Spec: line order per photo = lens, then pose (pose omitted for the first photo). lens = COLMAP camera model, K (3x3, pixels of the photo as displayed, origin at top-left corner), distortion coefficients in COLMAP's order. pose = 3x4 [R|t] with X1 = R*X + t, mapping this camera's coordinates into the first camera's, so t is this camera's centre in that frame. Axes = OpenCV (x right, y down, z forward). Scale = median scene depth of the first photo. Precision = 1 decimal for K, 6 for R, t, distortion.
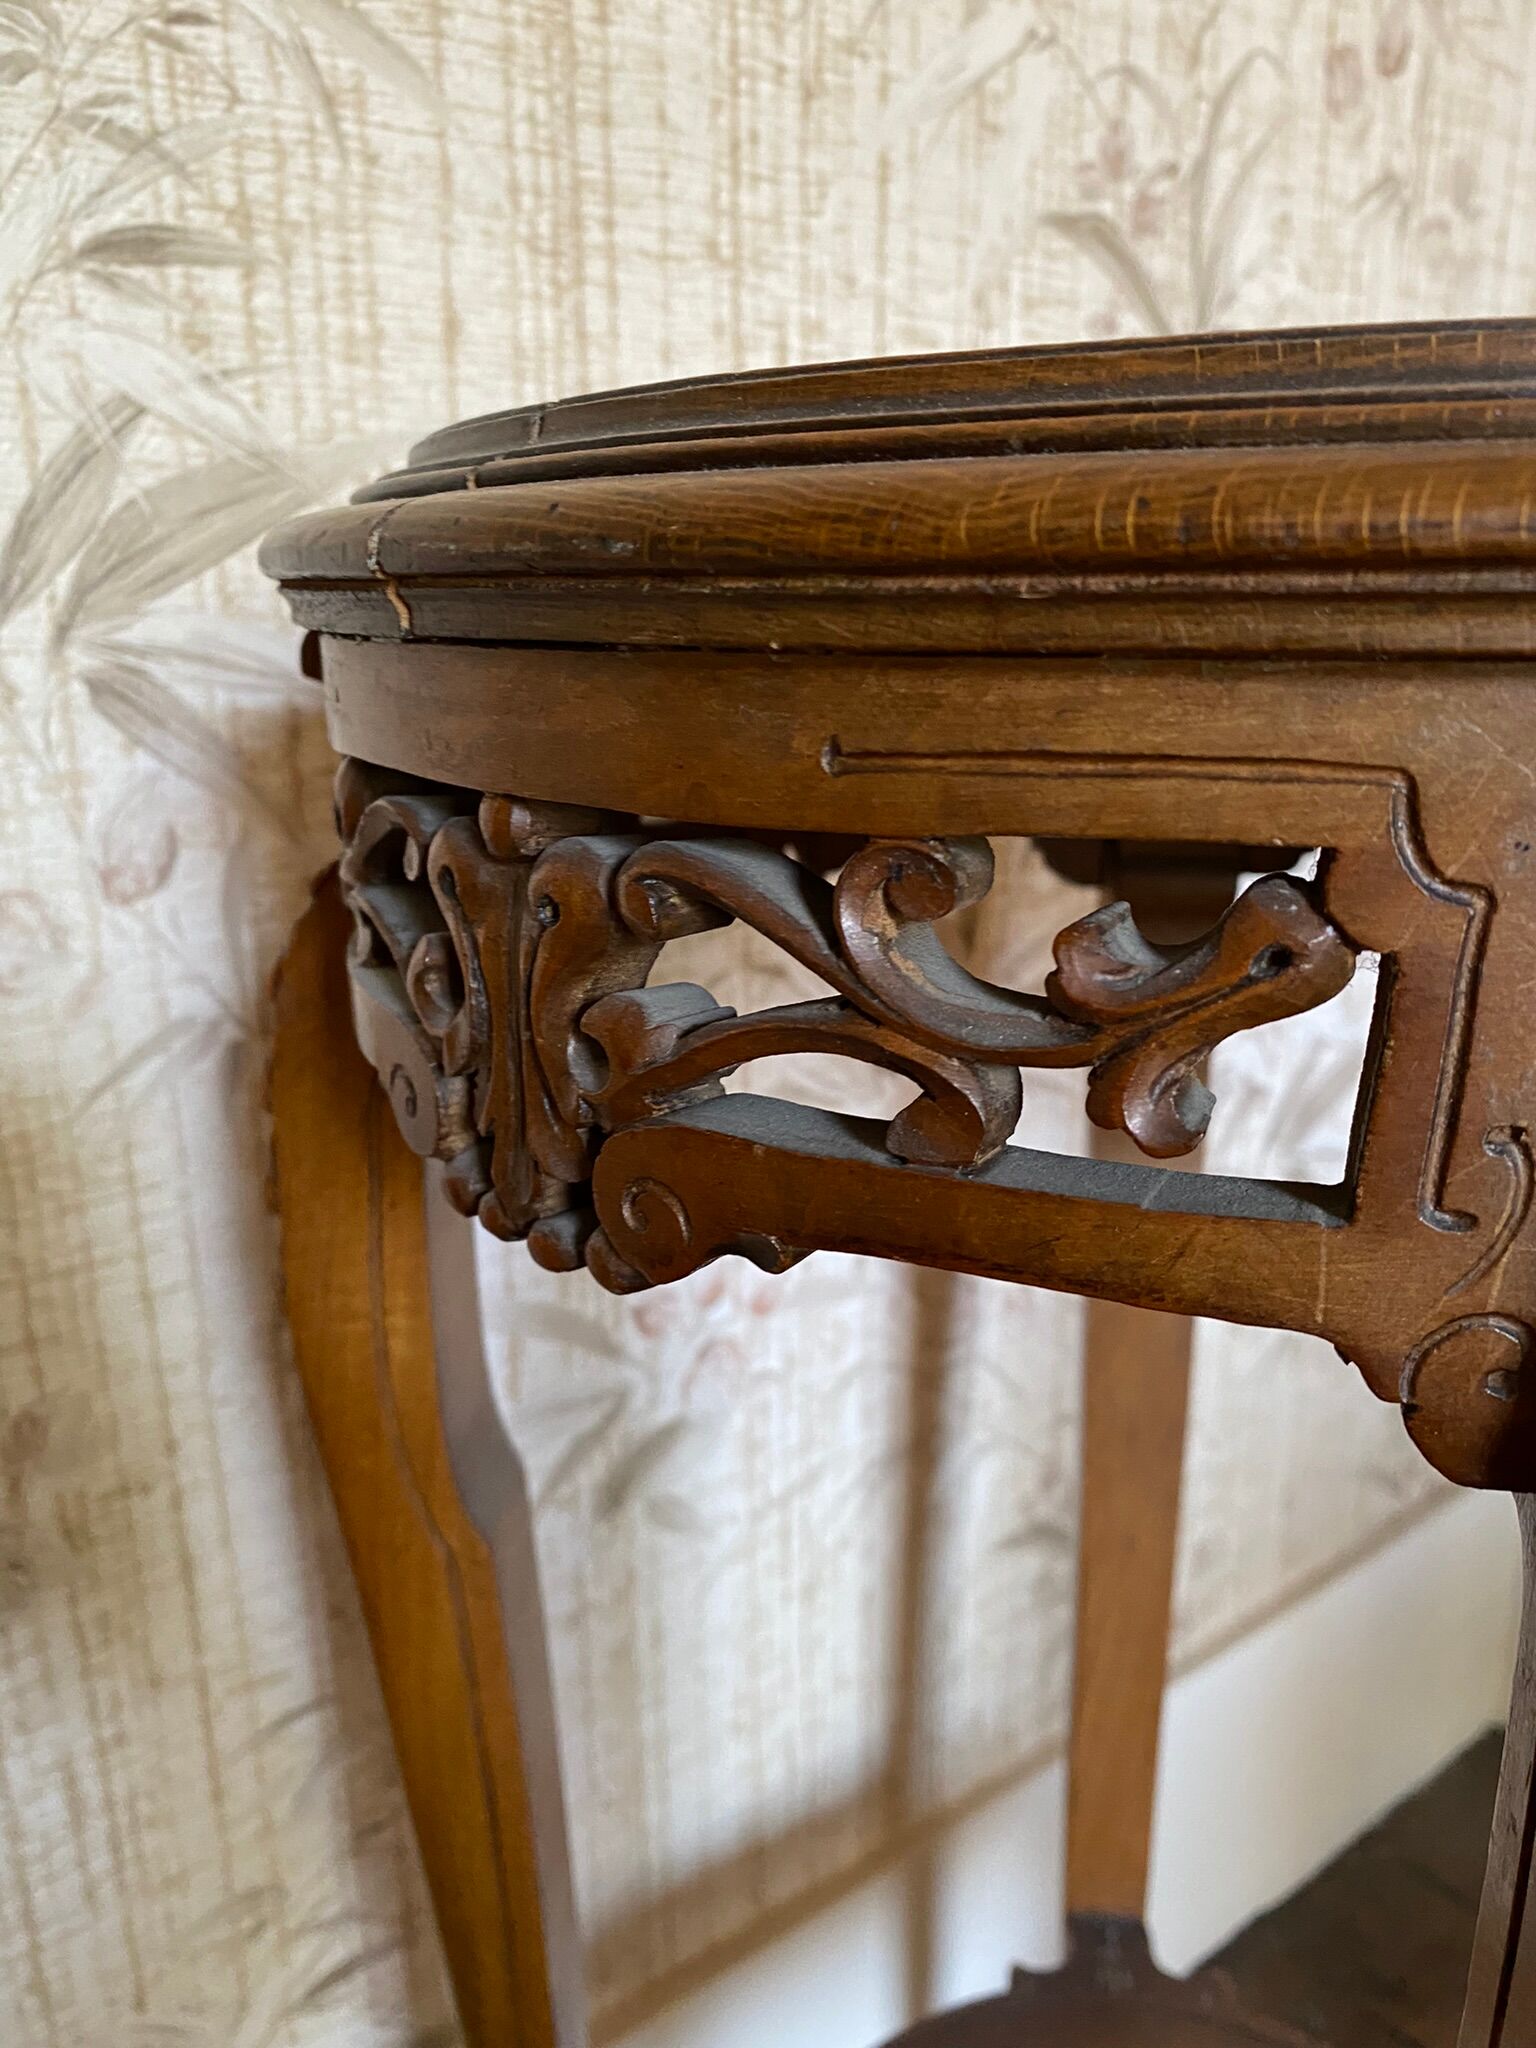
lens RADIAL K [[1597.5, 0, 783.7], [0, 1597.5, 1044.2], [0, 0, 1]] dist [0.014880, -0.022221]
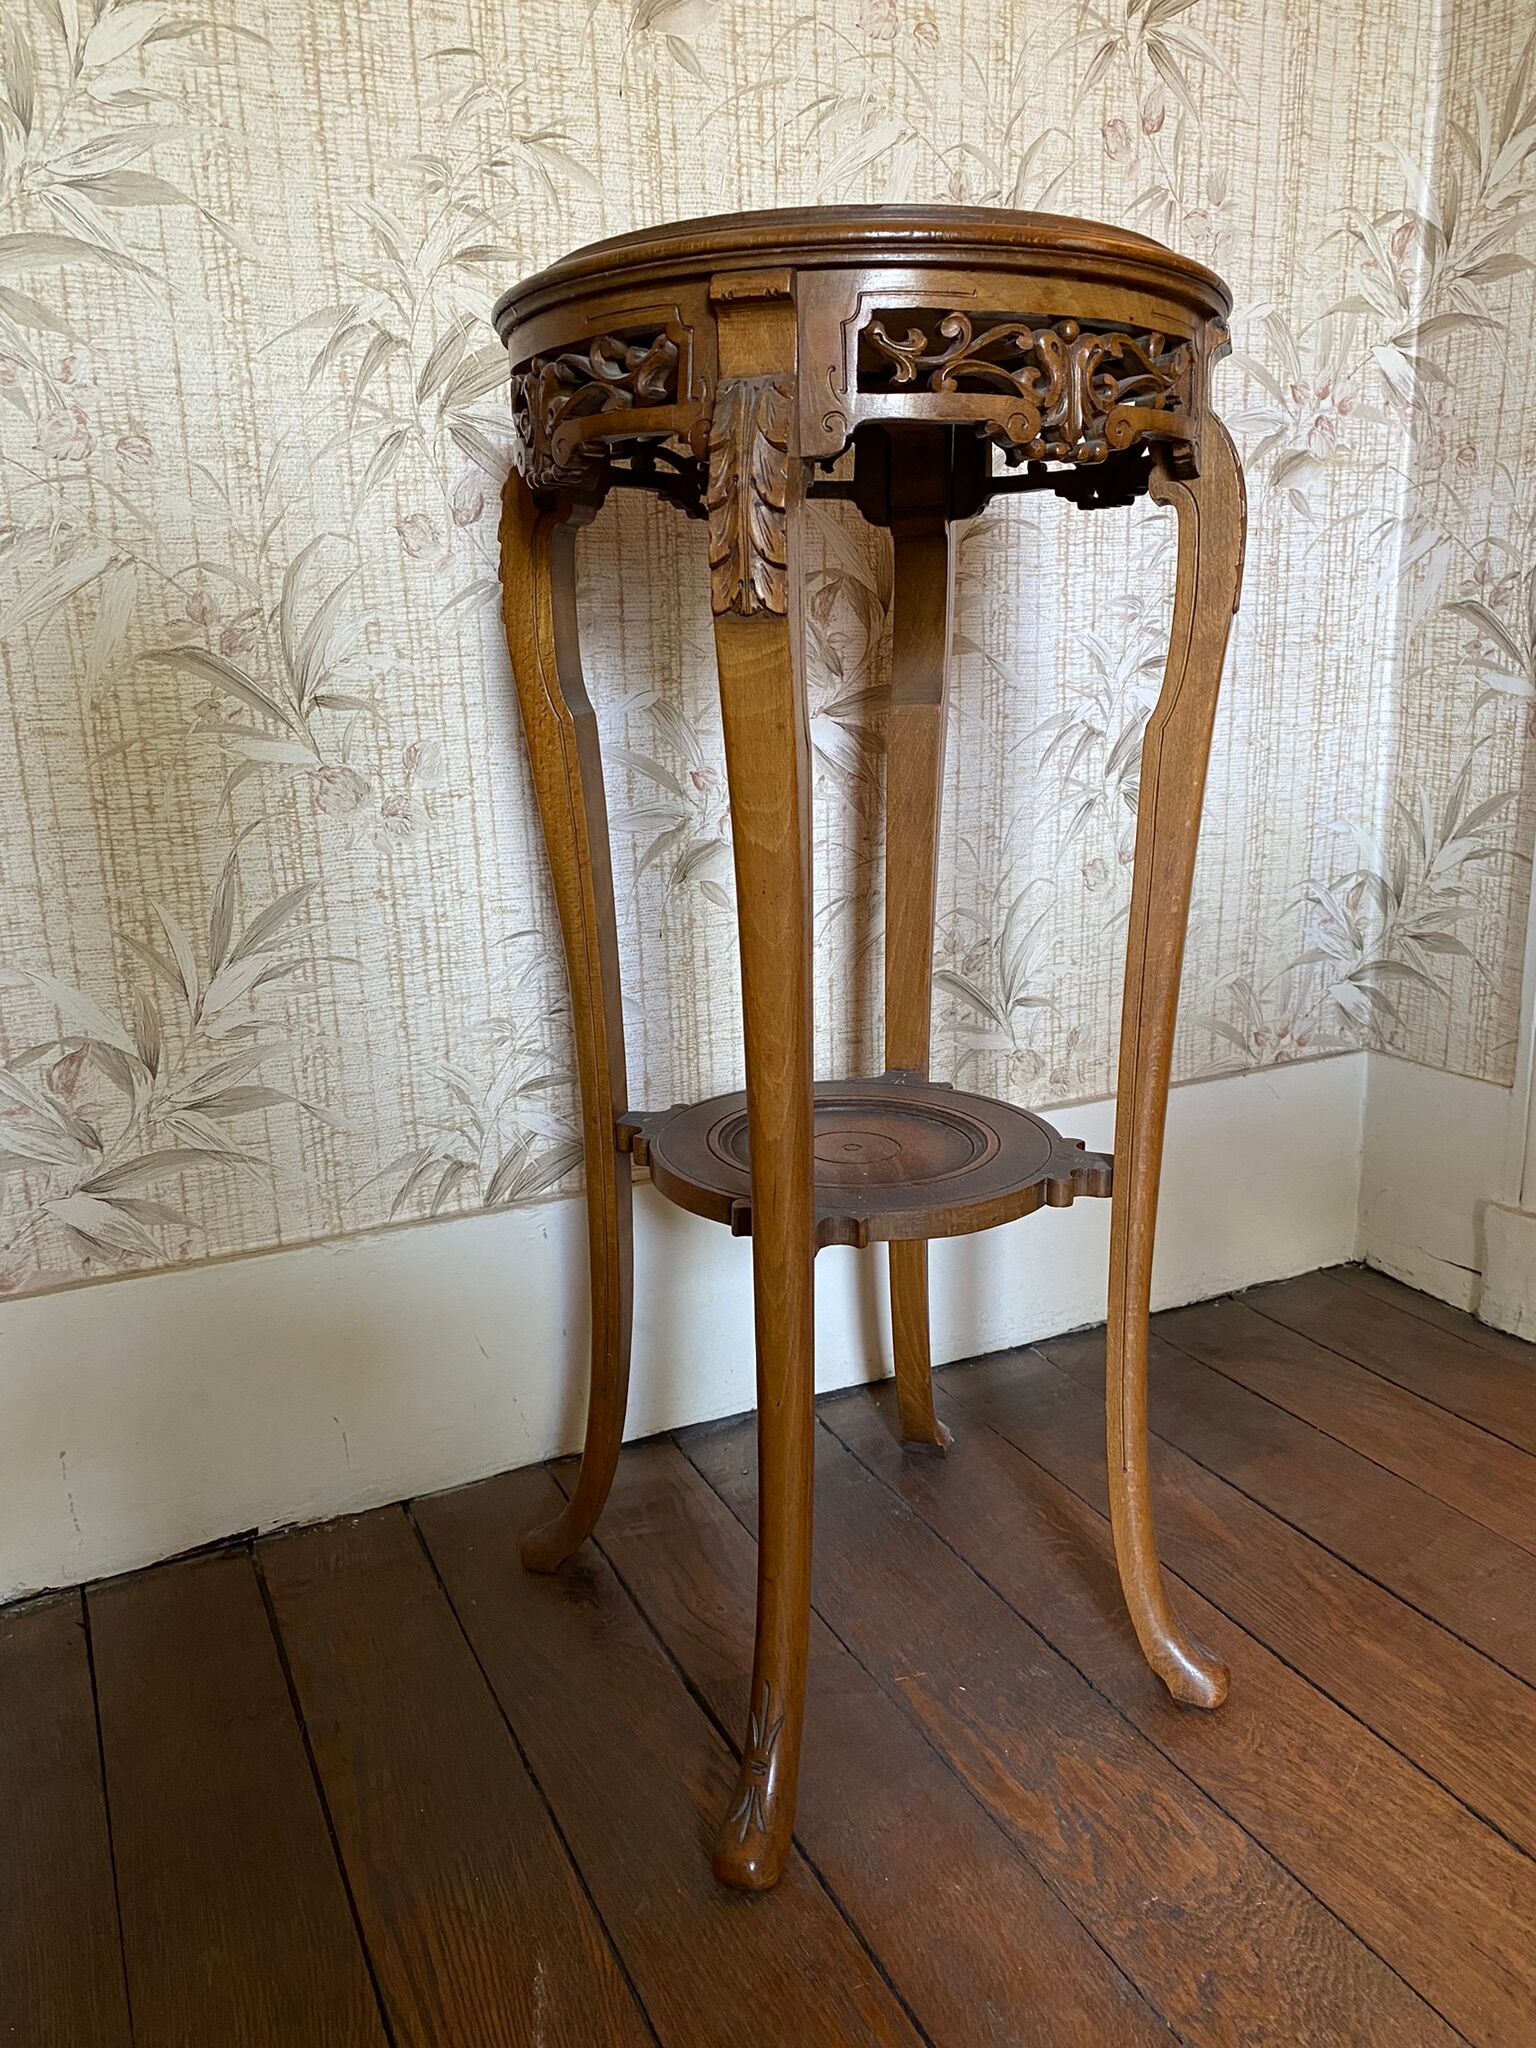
lens RADIAL K [[1568.2, 0, 785.2], [0, 1568.2, 1024.0], [0, 0, 1]] dist [0.026068, -0.024845]
pose [[0.977835, 0.034891, -0.206450, 0.556735], [-0.042417, 0.998583, -0.032136, 0.686917], [0.205036, 0.040180, 0.977929, -1.139868]]
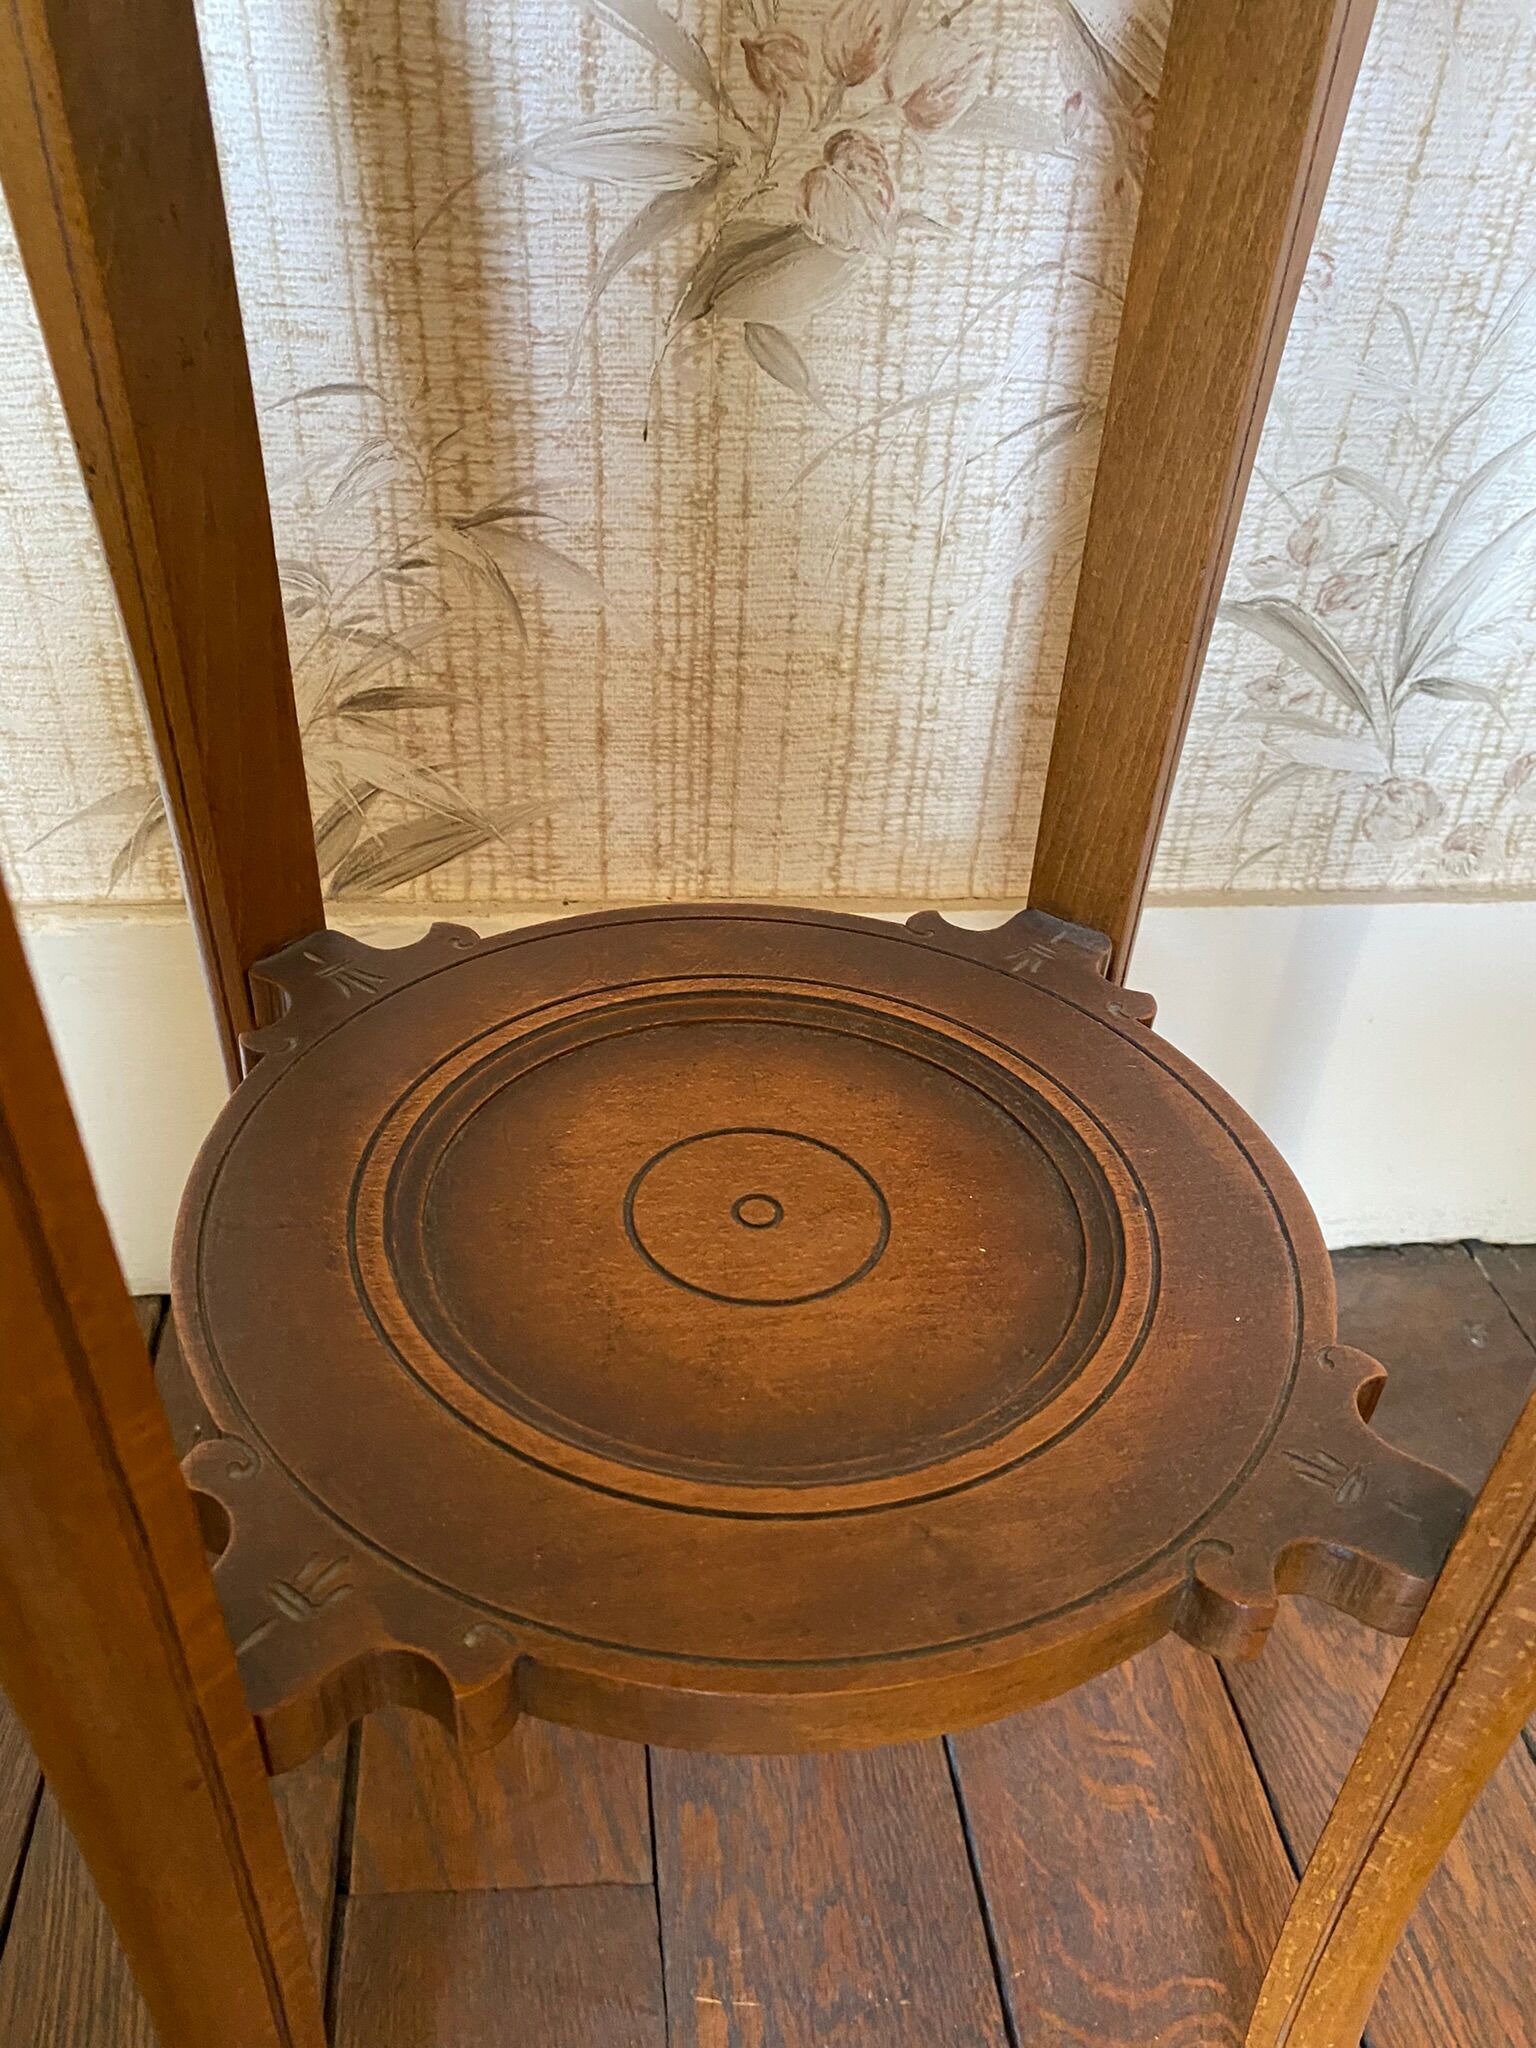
lens RADIAL K [[1568.2, 0, 767.3], [0, 1568.2, 1027.5], [0, 0, 1]] dist [0.026068, -0.024845]
pose [[0.856344, 0.337818, -0.390582, 0.531692], [-0.204136, 0.916189, 0.344856, -0.706588], [0.474346, -0.215583, 0.853534, -0.149651]]
